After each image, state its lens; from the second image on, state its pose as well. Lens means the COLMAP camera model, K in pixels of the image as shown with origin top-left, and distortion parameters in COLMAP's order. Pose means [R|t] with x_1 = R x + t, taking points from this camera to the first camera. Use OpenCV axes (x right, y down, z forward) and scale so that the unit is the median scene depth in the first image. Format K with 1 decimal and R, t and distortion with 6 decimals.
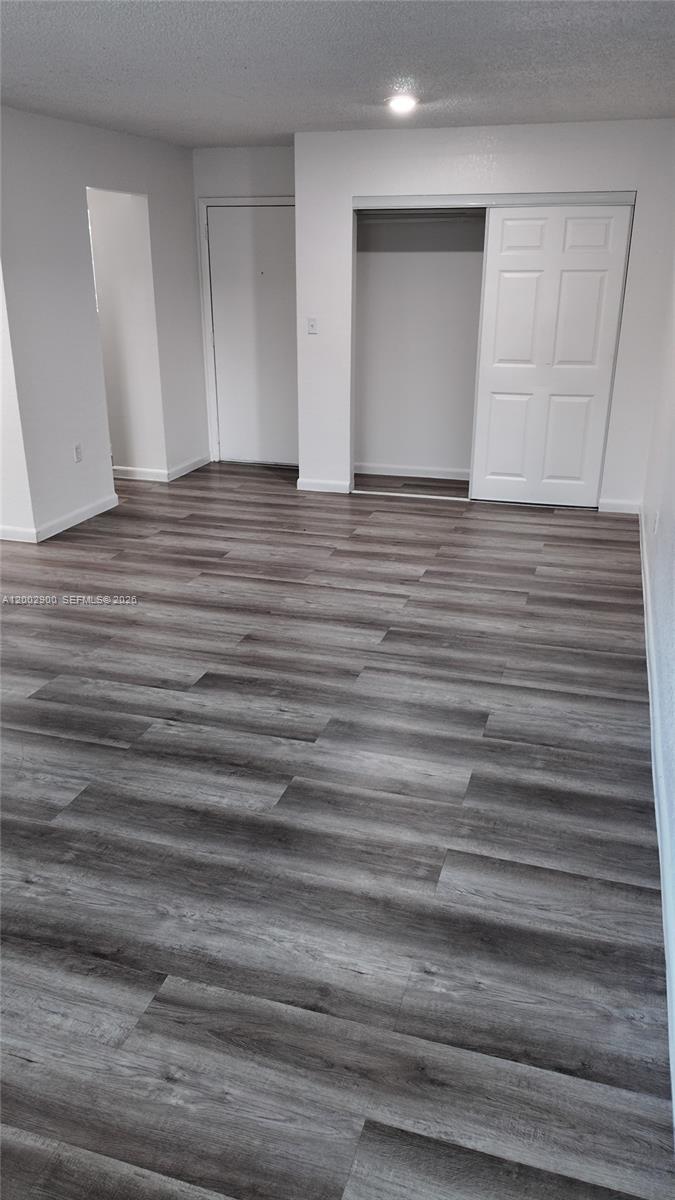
lens RADIAL K [[885.4, 0, 337.5], [0, 885.4, 600.0], [0, 0, 1]] dist [0.055845, -0.006449]
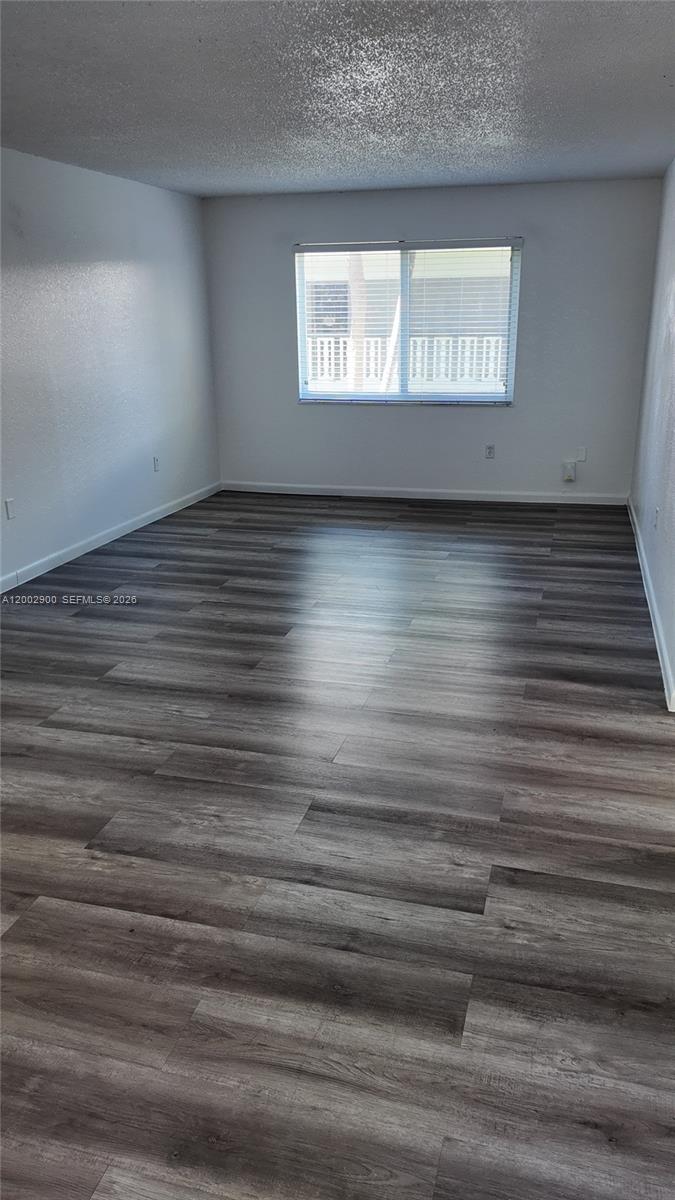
lens RADIAL K [[885.4, 0, 337.5], [0, 885.4, 600.0], [0, 0, 1]] dist [0.055845, -0.006449]
pose [[-0.999515, 0.005868, -0.030597, -0.142159], [-0.014629, 0.778690, 0.627239, -0.540743], [0.027506, 0.627382, -0.778226, 1.471415]]
